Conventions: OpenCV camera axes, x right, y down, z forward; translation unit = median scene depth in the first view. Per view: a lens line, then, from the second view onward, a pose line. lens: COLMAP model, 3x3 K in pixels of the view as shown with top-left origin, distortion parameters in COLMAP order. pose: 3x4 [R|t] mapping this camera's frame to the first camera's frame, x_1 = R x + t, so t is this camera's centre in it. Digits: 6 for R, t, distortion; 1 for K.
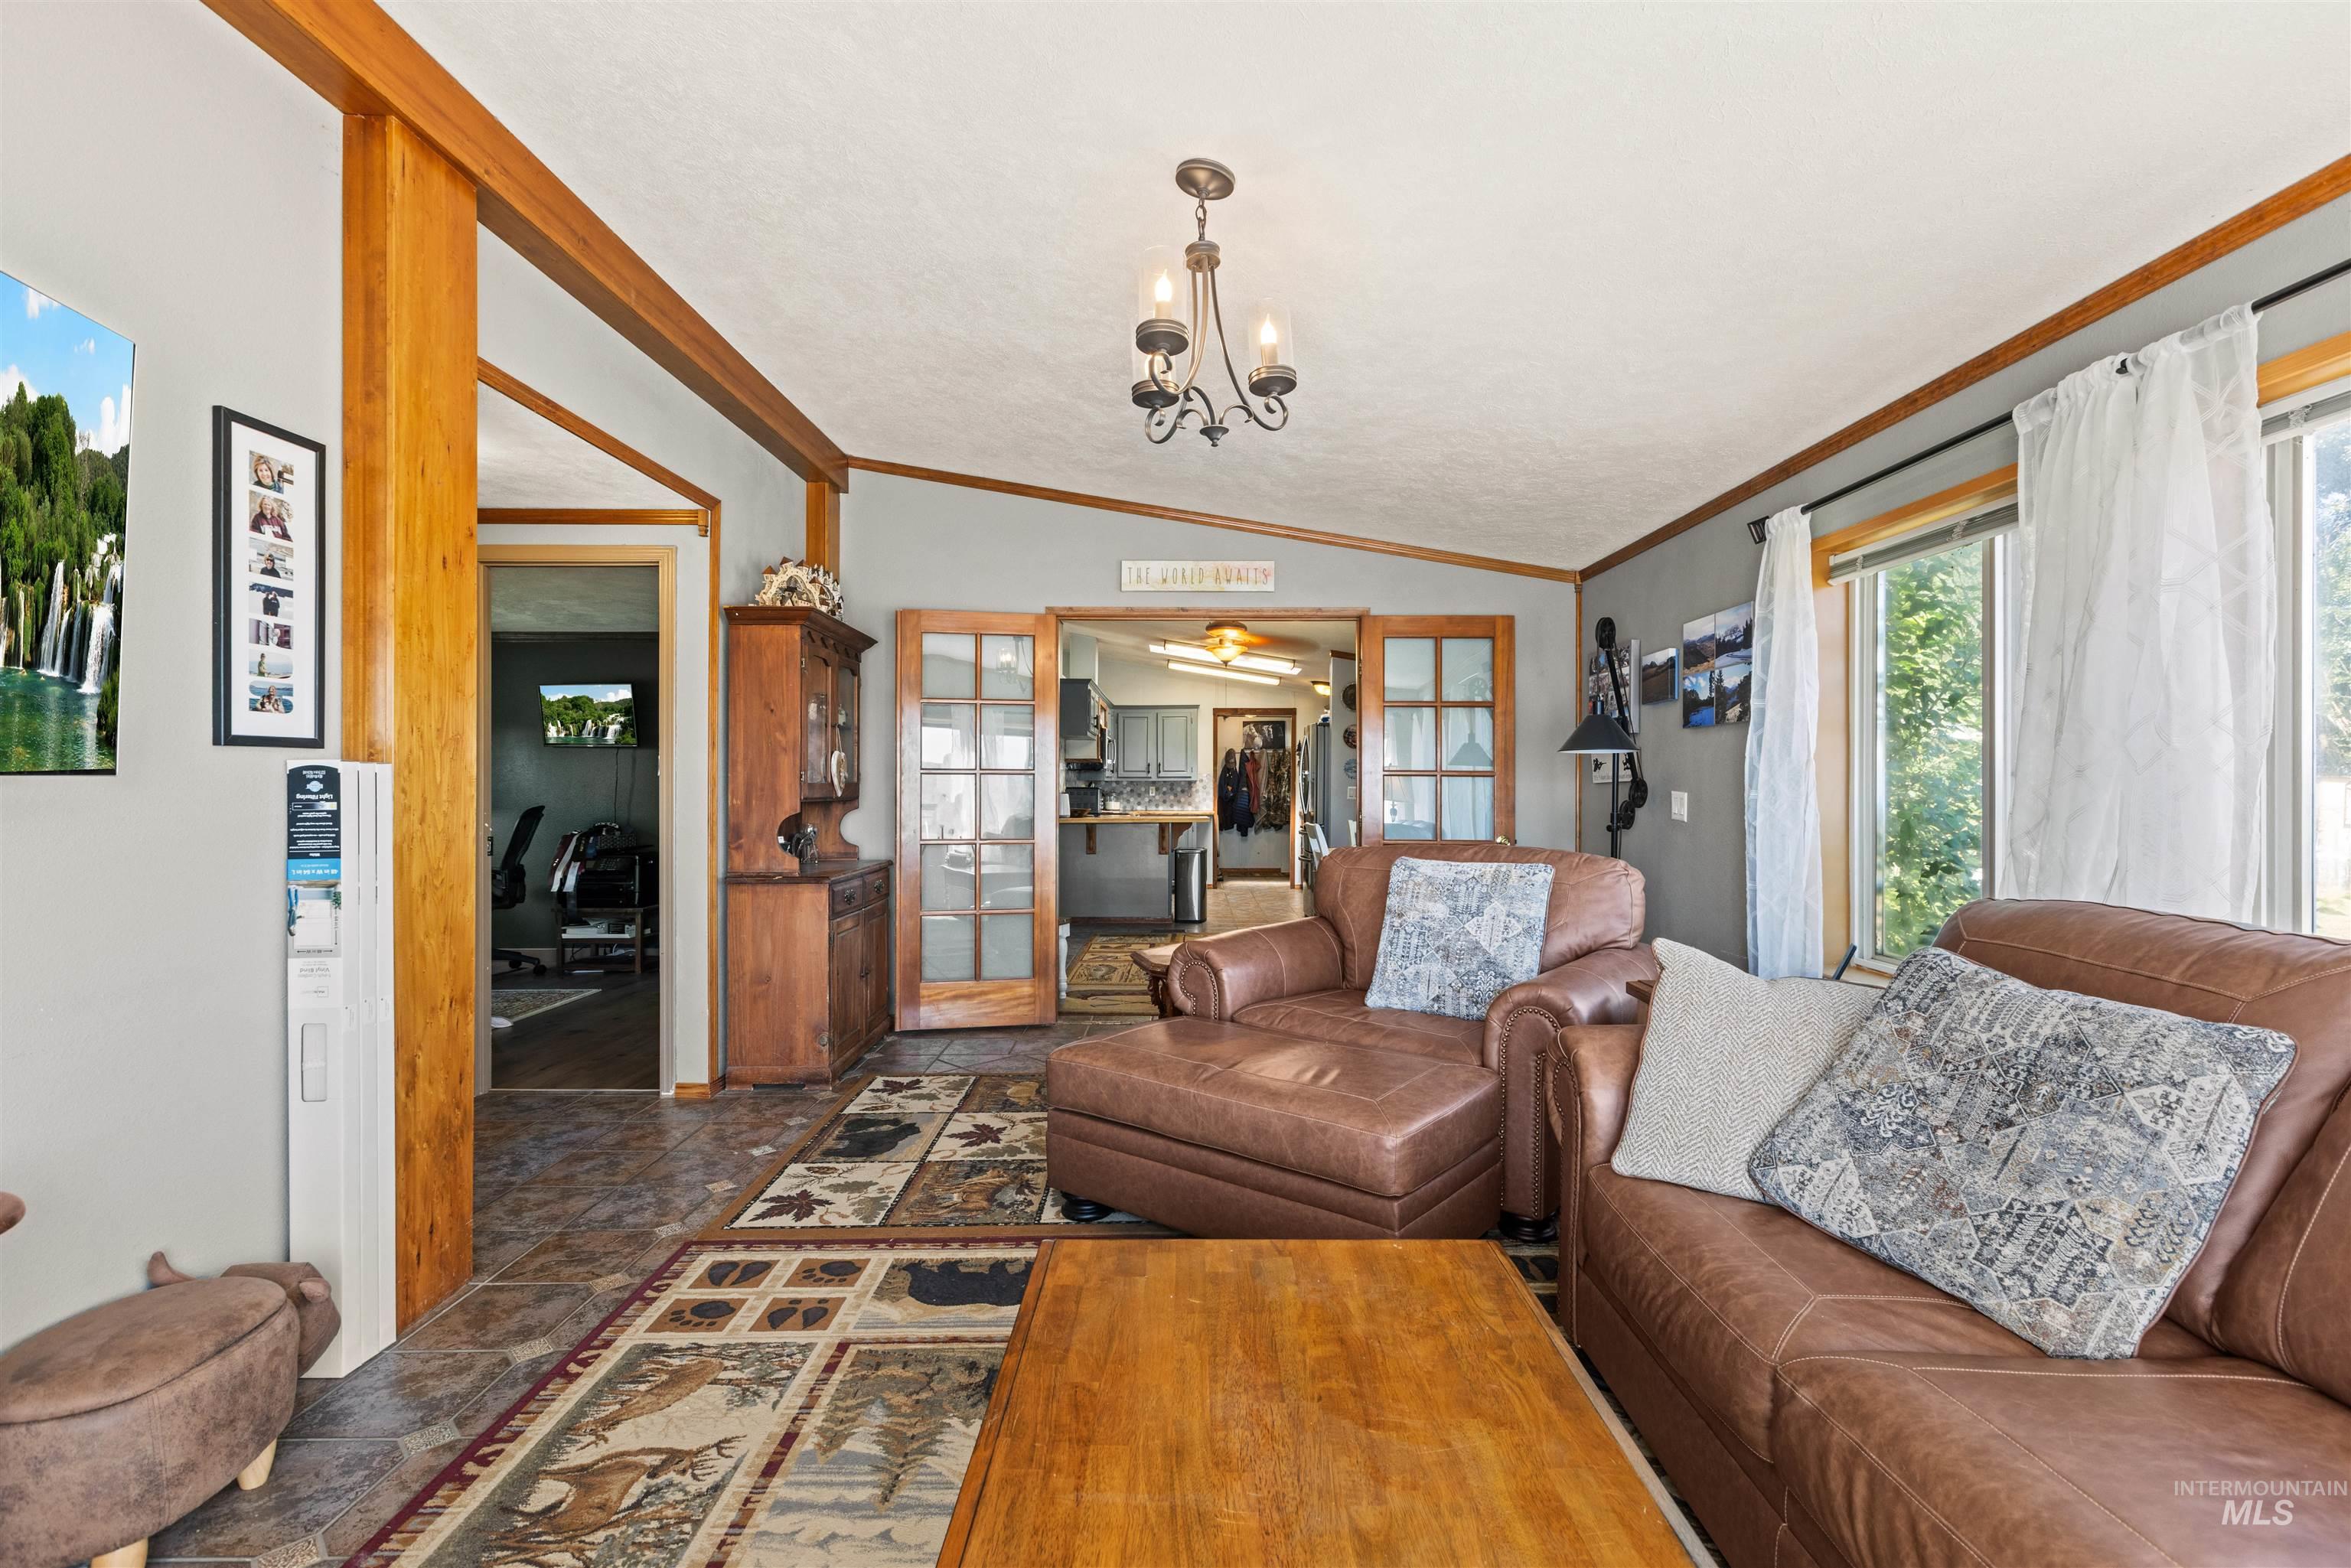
lens RADIAL K [[1058.5, 0, 1173.2], [0, 1058.5, 784.3], [0, 0, 1]] dist [0.001906, -0.001919]
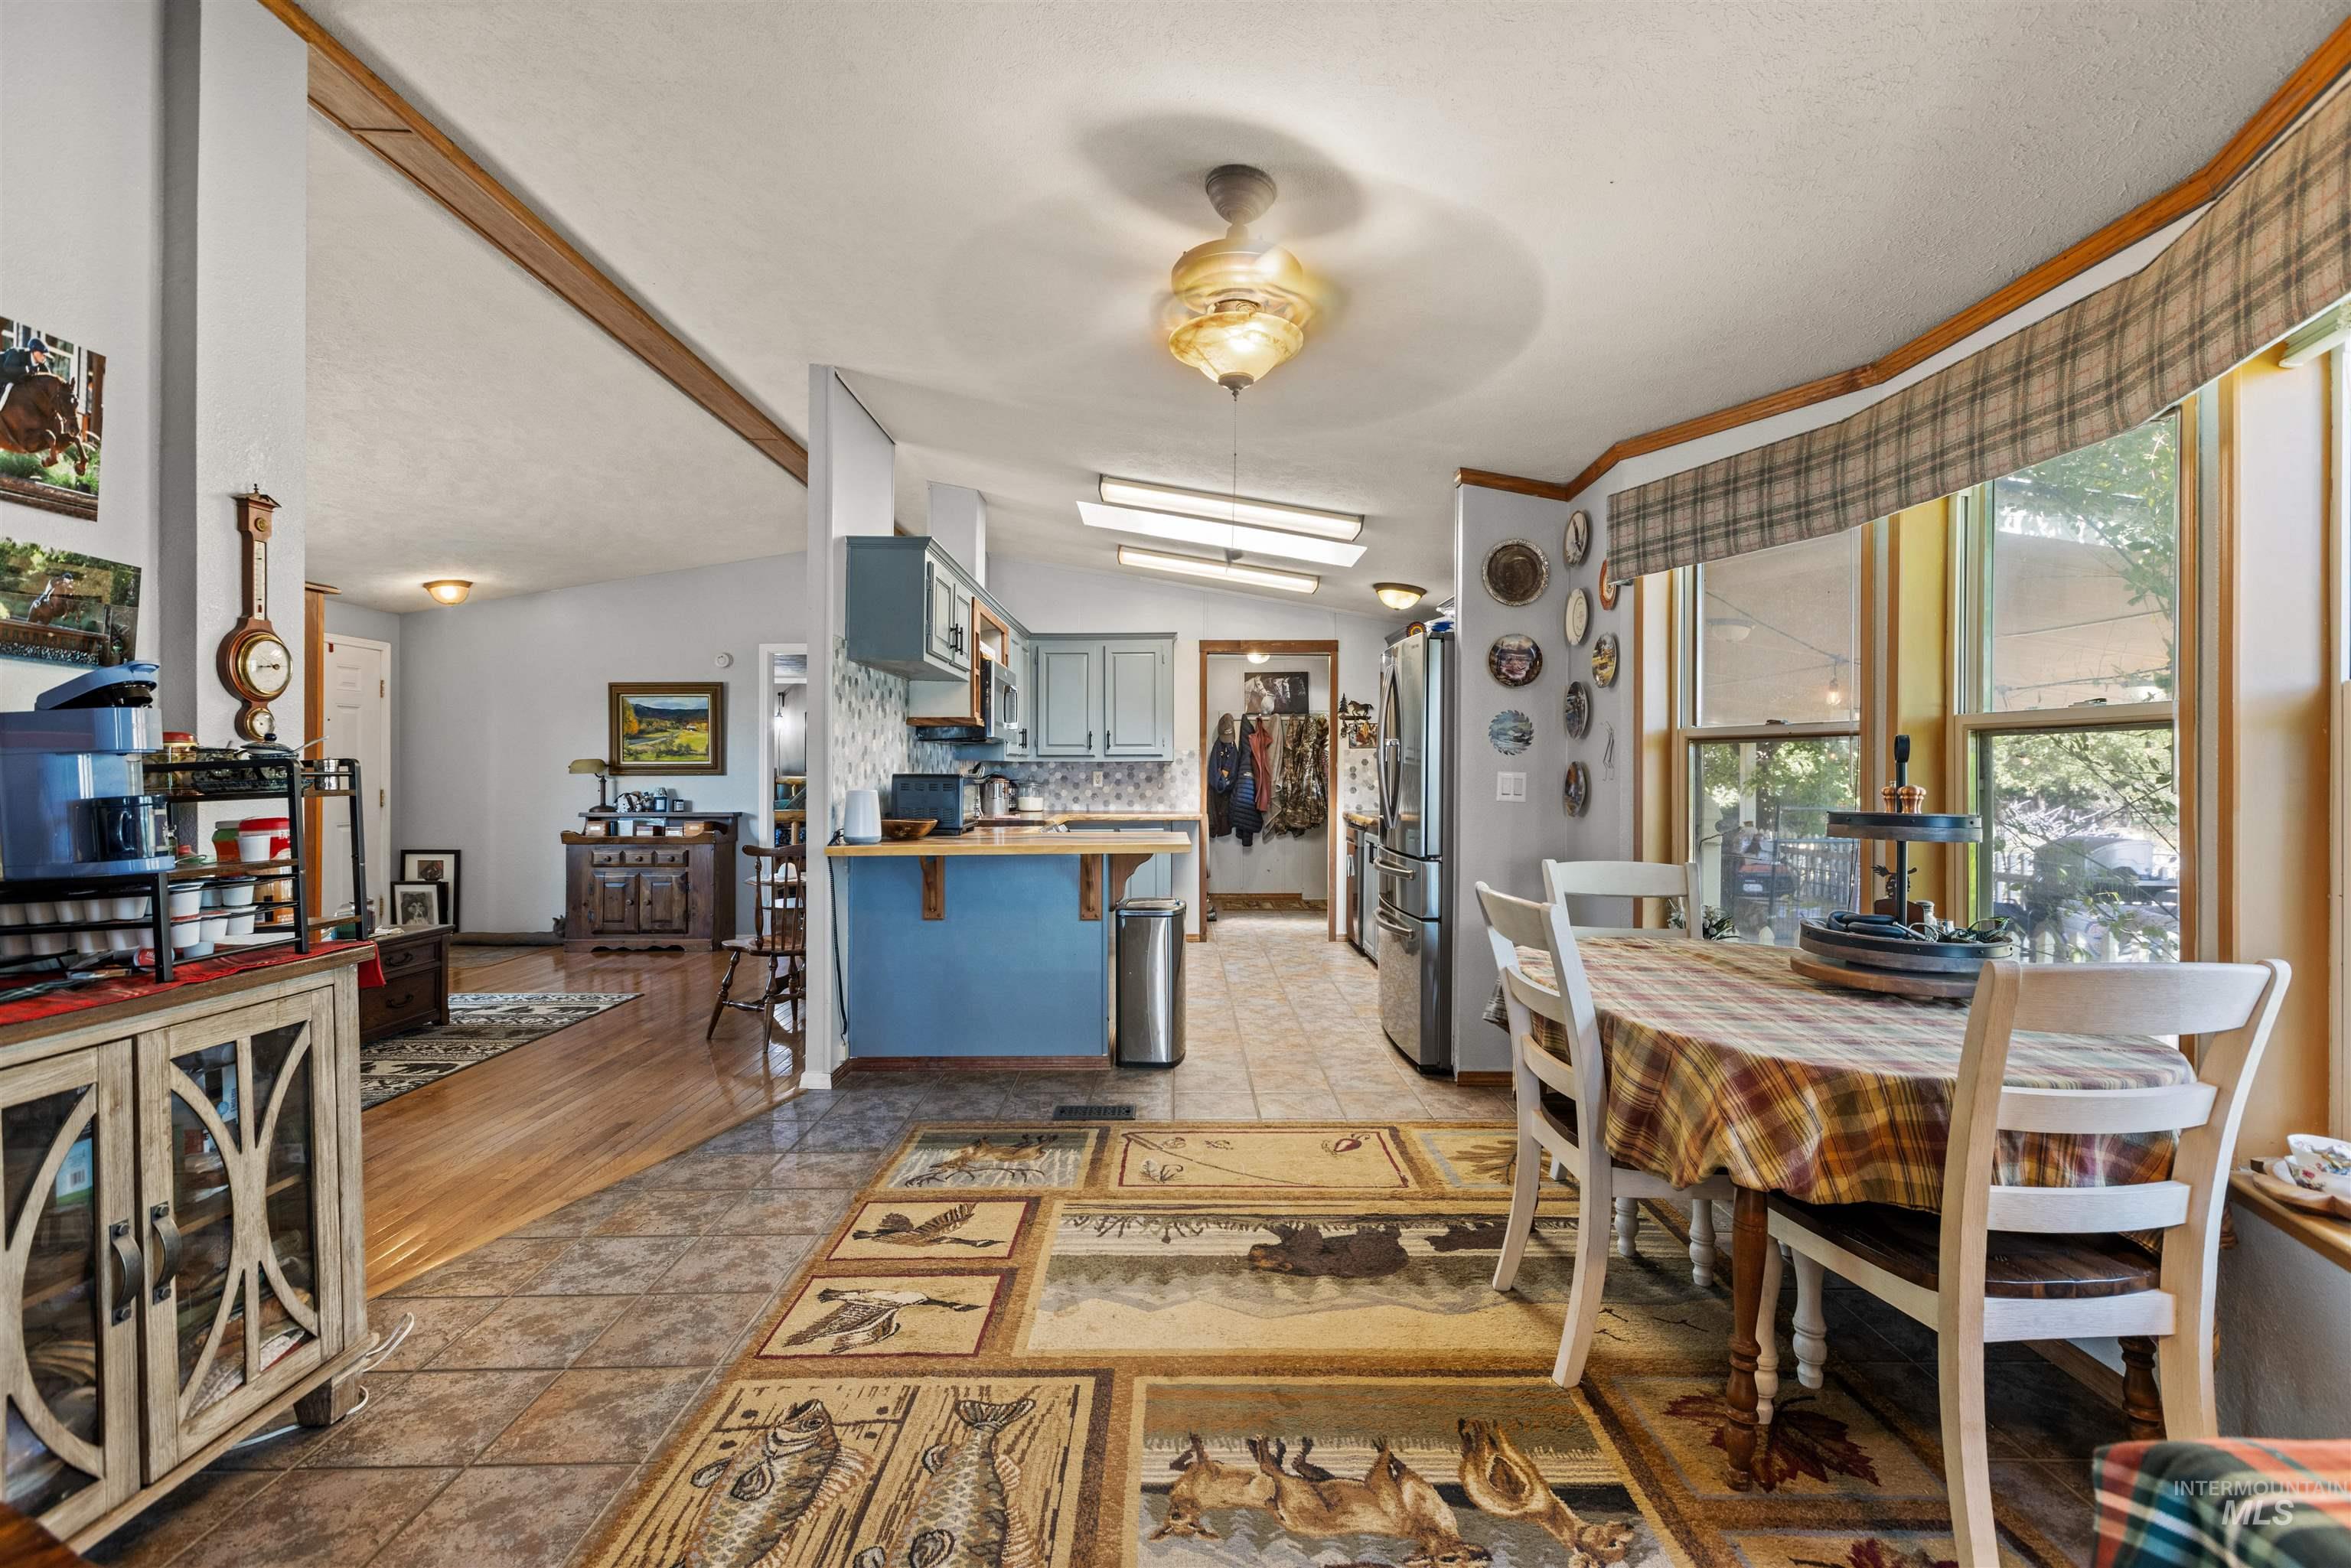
lens RADIAL K [[1058.5, 0, 1213.6], [0, 1058.5, 772.2], [0, 0, 1]] dist [0.001906, -0.001919]
pose [[0.998801, -0.001095, 0.048947, 0.066114], [0.000837, 0.999986, 0.005293, -0.002252], [-0.048952, -0.005246, 0.998787, 1.642314]]
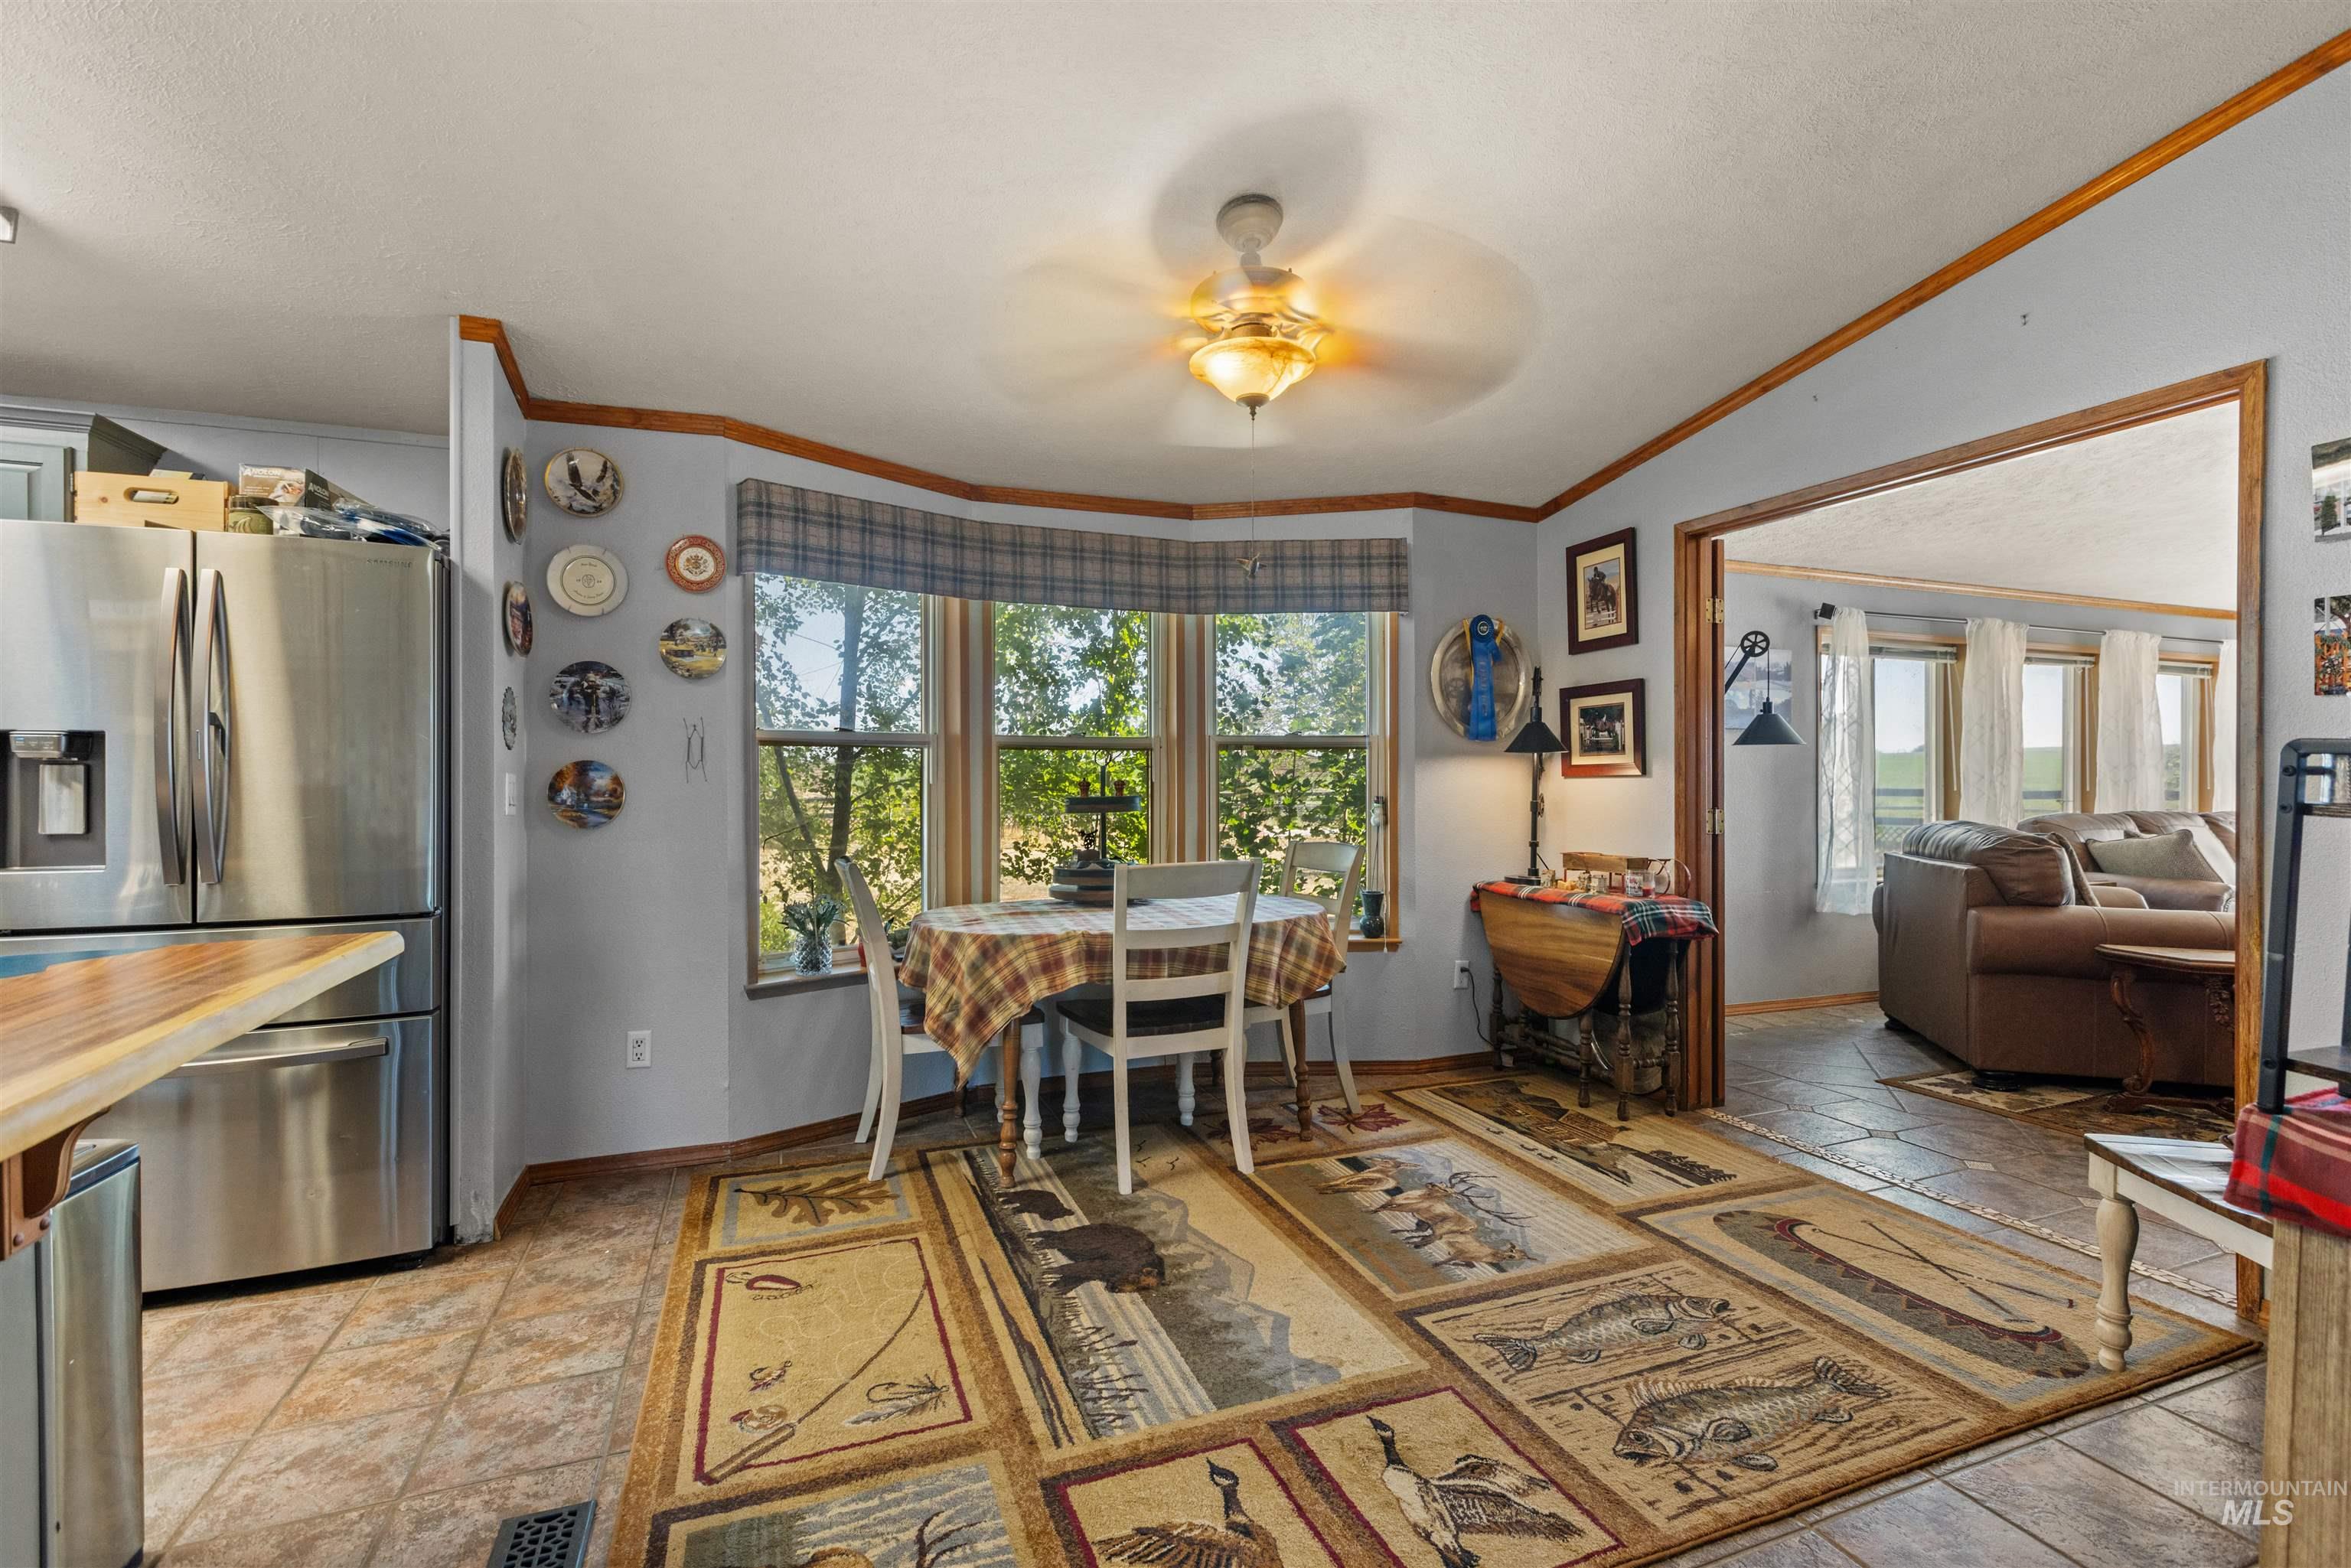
lens RADIAL K [[1058.5, 0, 1171.1], [0, 1058.5, 787.0], [0, 0, 1]] dist [0.001906, -0.001919]
pose [[-0.375617, -0.014864, 0.926656, -0.601361], [-0.002860, 0.999885, 0.014879, 0.000642], [-0.926771, 0.002938, -0.375616, 2.758517]]
